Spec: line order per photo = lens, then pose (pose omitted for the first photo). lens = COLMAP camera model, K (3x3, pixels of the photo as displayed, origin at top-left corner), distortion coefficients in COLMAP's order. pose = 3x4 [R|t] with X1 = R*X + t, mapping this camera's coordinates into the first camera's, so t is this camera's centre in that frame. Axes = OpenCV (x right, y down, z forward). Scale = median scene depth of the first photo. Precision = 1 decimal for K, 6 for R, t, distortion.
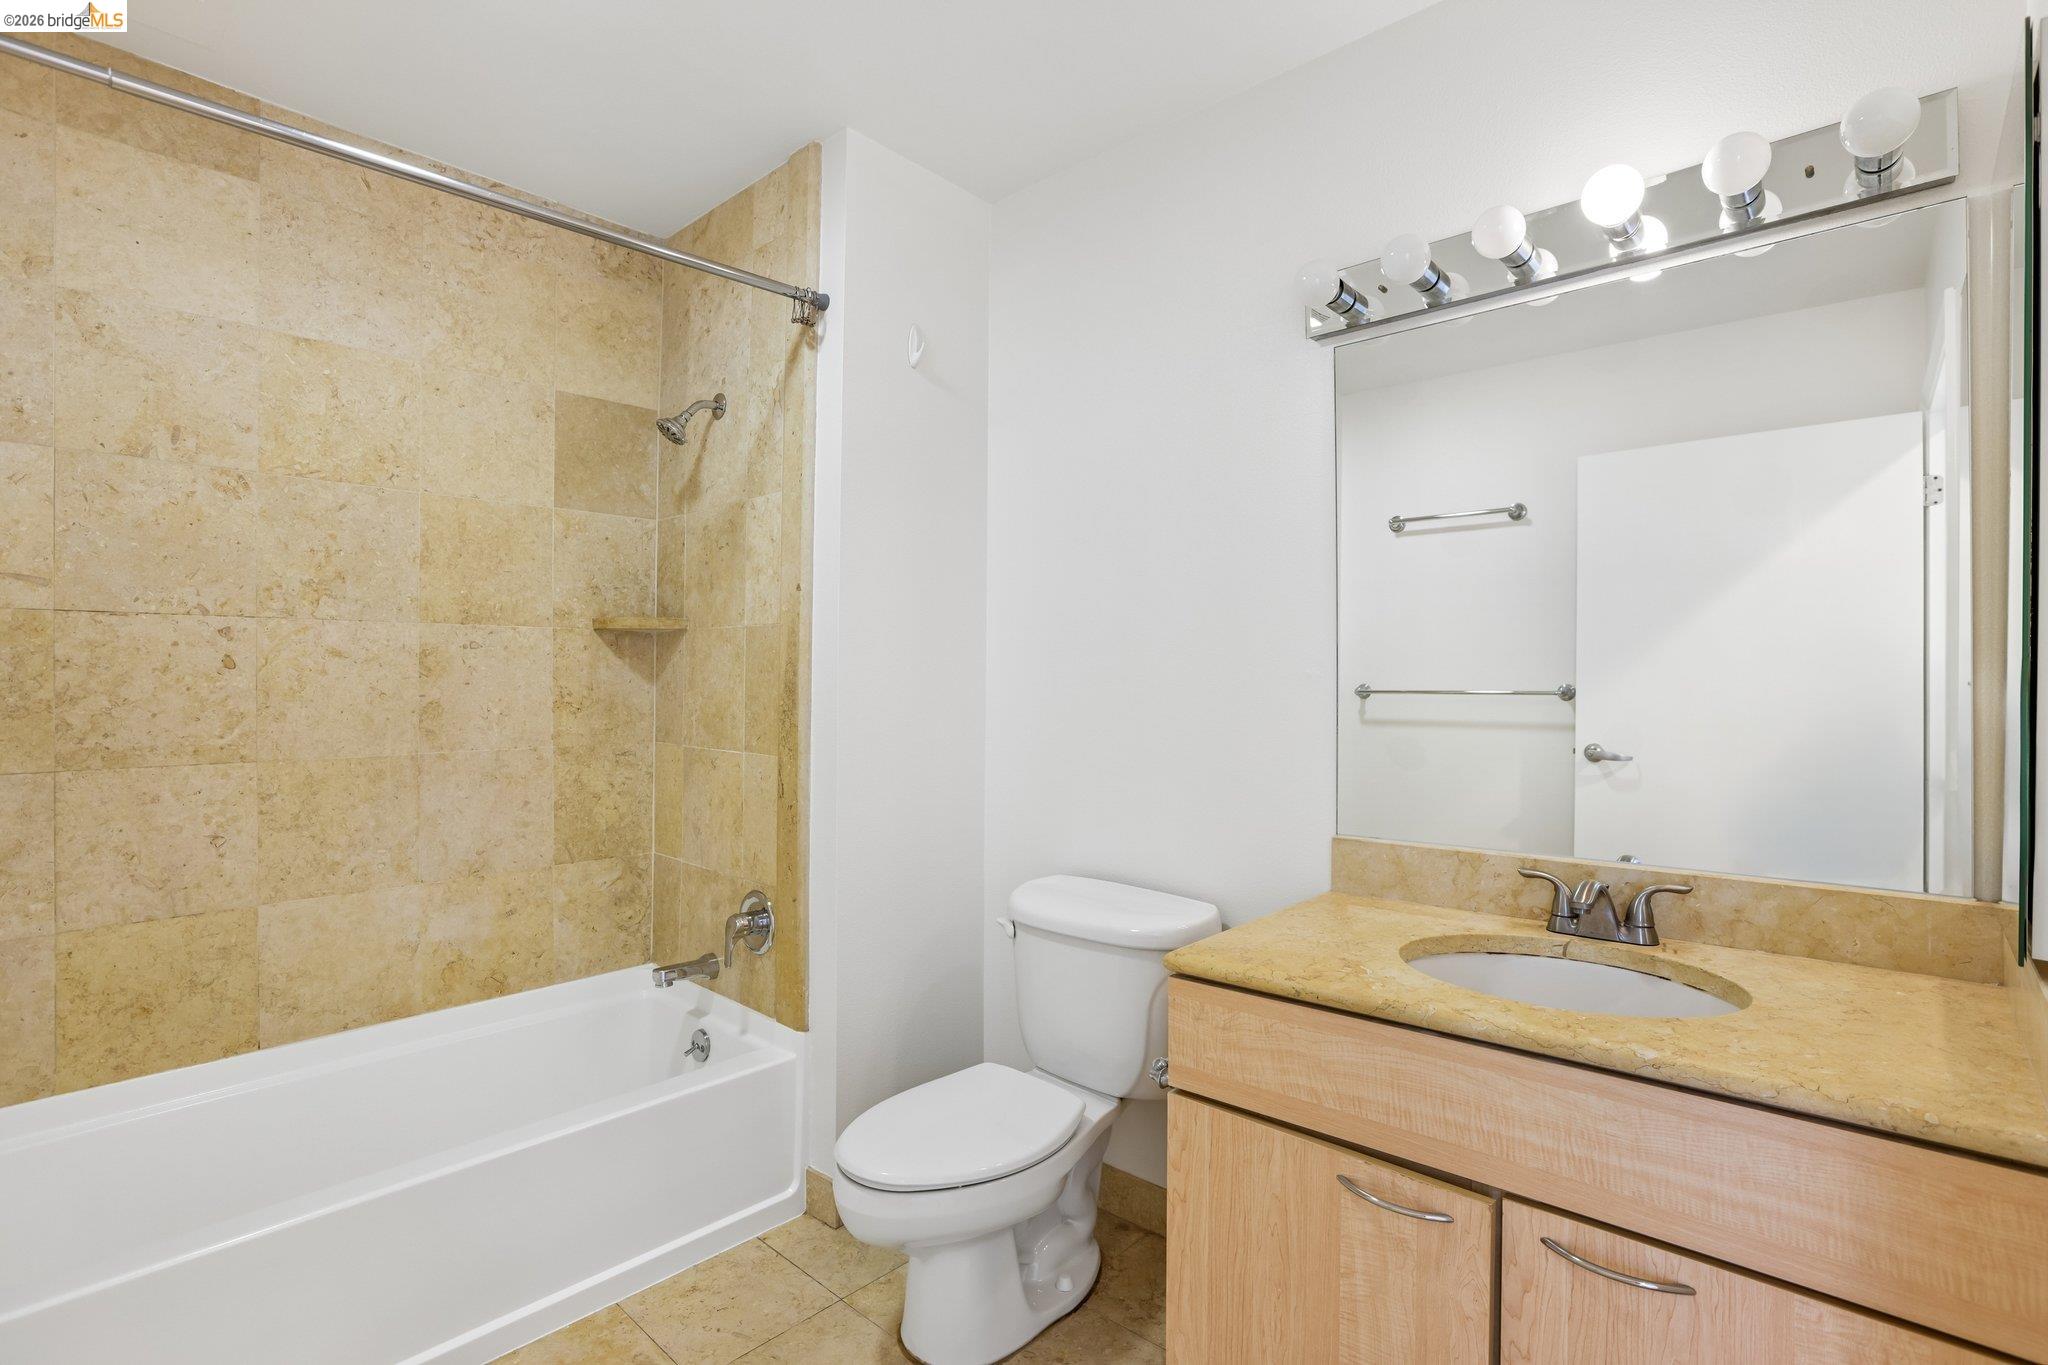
lens RADIAL K [[992.3, 0, 1024.0], [0, 992.3, 682.5], [0, 0, 1]] dist [-0.041131, 0.016383]
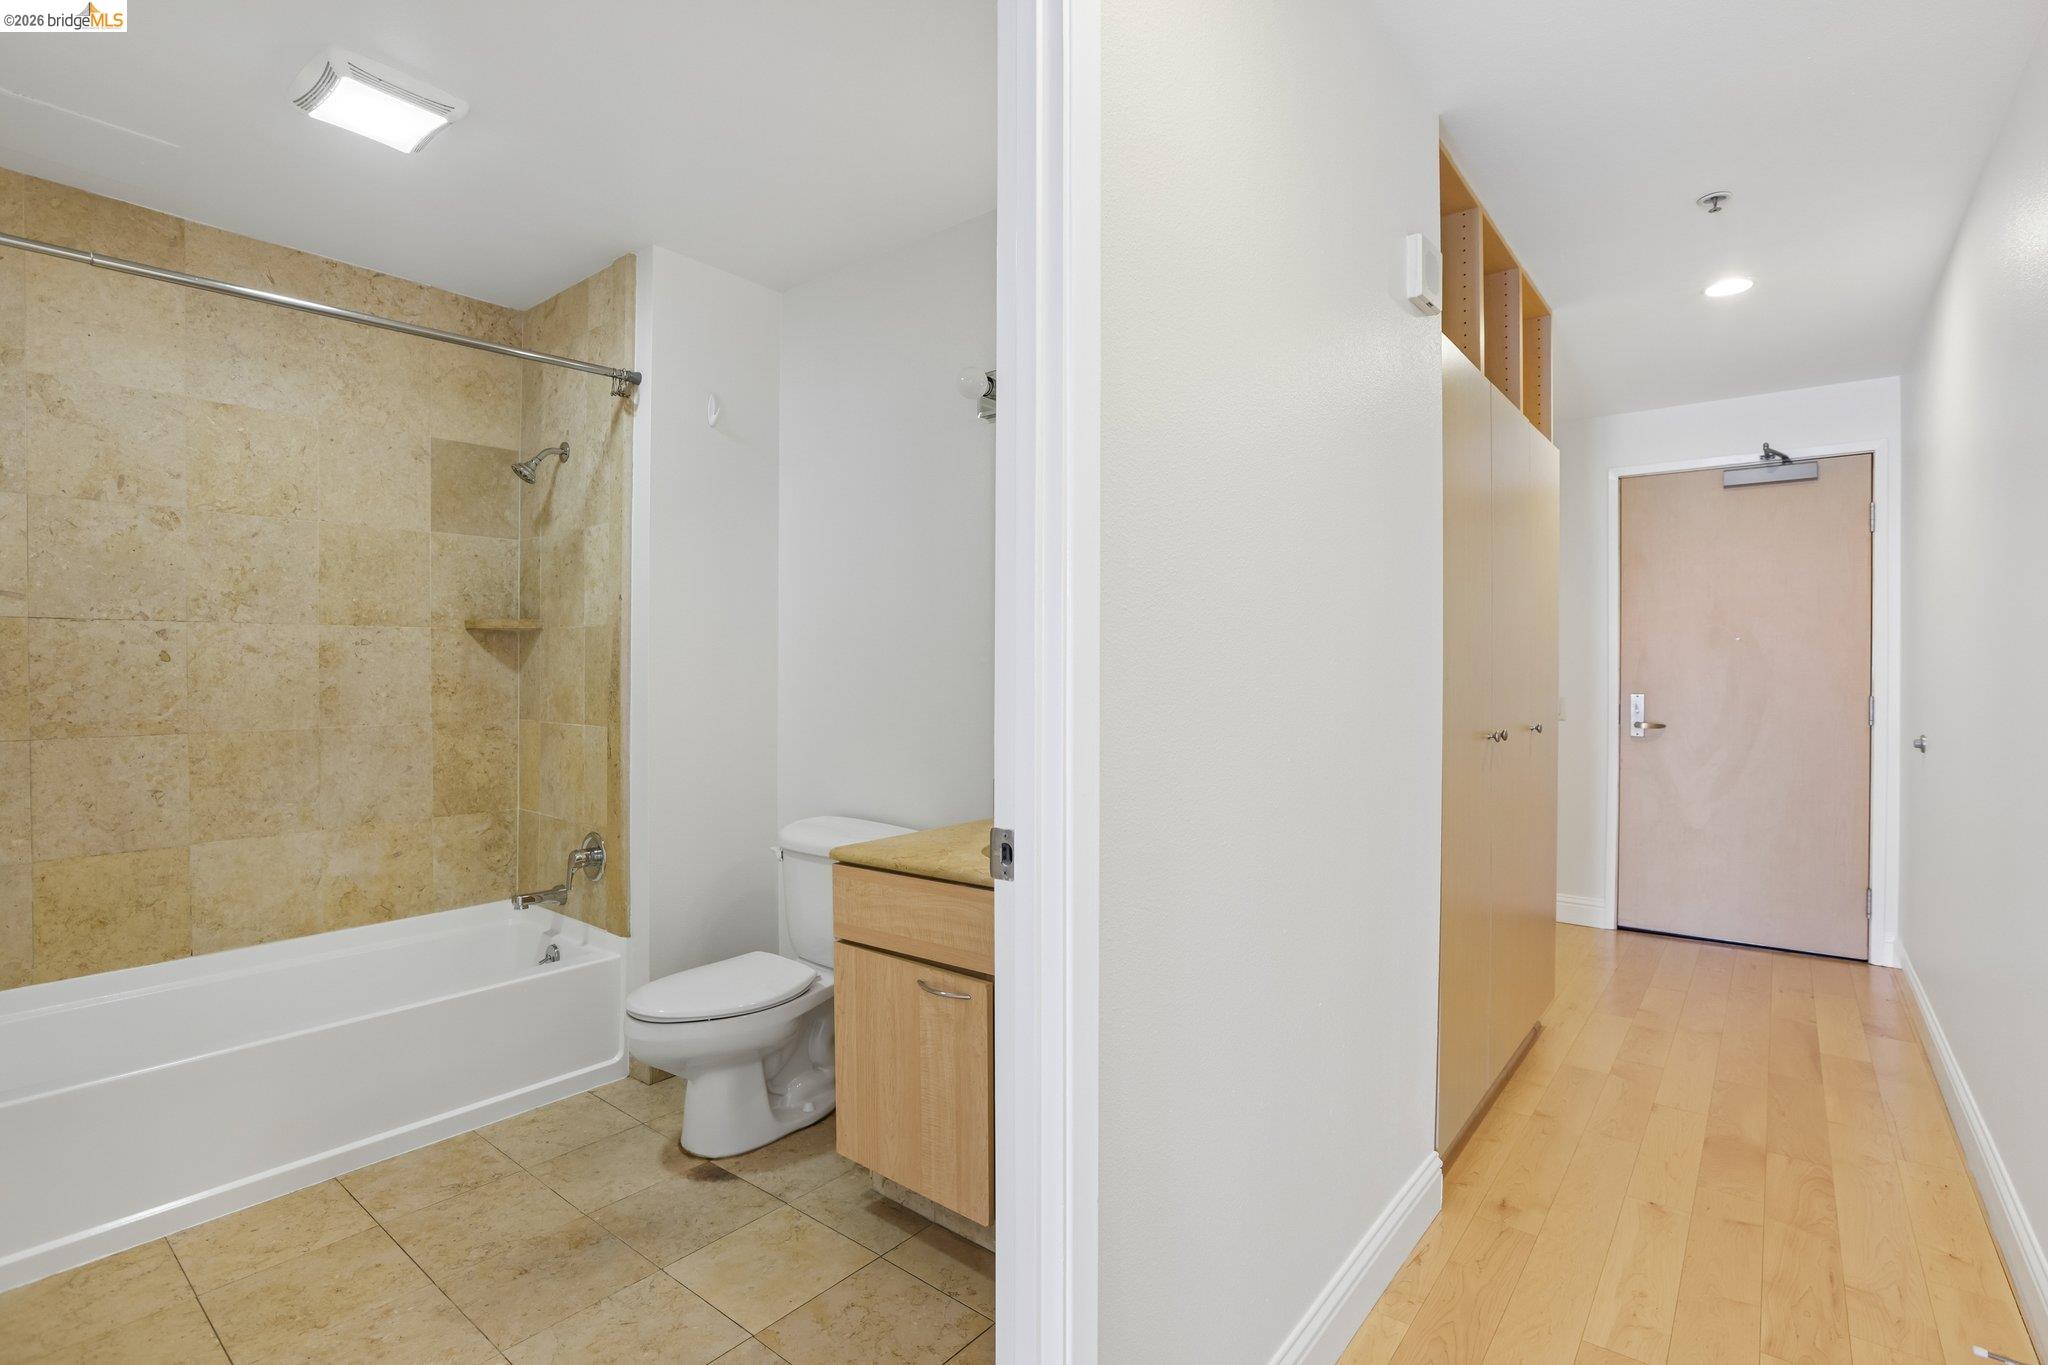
lens RADIAL K [[992.3, 0, 1024.0], [0, 992.3, 682.5], [0, 0, 1]] dist [-0.041131, 0.016383]
pose [[0.997857, -0.004493, 0.065273, 0.218477], [0.003860, 0.999944, 0.009815, 0.005109], [-0.065314, -0.009542, 0.997819, -0.332709]]
